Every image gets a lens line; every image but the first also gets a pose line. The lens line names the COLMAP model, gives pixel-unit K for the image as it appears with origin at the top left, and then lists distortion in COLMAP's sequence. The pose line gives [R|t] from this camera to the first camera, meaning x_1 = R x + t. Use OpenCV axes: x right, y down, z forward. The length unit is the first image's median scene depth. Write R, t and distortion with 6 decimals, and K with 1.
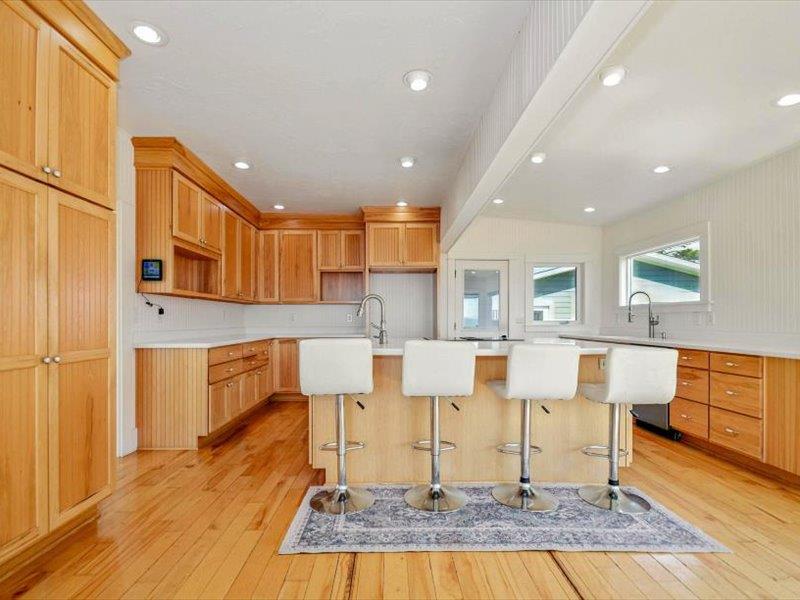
lens RADIAL K [[404.5, 0, 396.0], [0, 404.5, 318.1], [0, 0, 1]] dist [-0.000086, 0.000021]
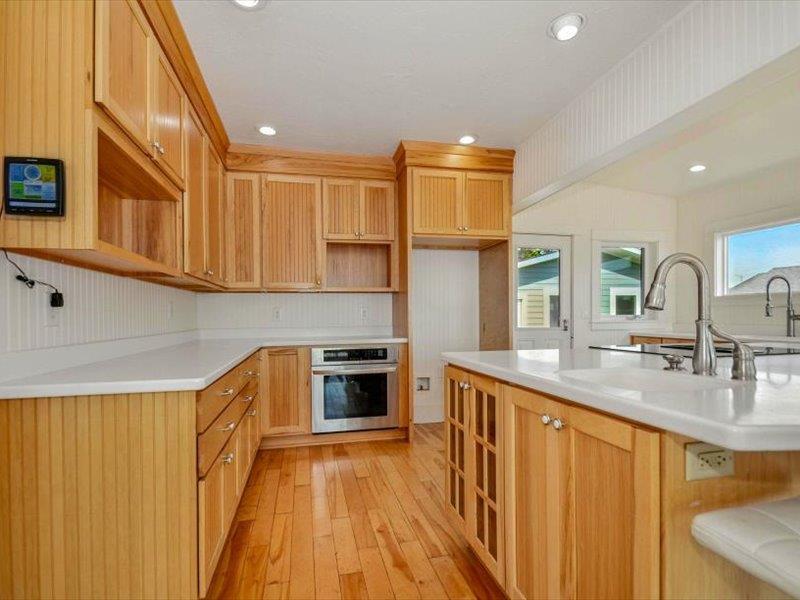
lens RADIAL K [[407.7, 0, 399.2], [0, 407.7, 314.5], [0, 0, 1]] dist [0.021803, -0.024343]
pose [[0.978649, -0.006580, 0.205431, -0.224087], [0.005720, 0.999972, 0.004778, -0.001243], [-0.205457, -0.003501, 0.978660, 0.358554]]
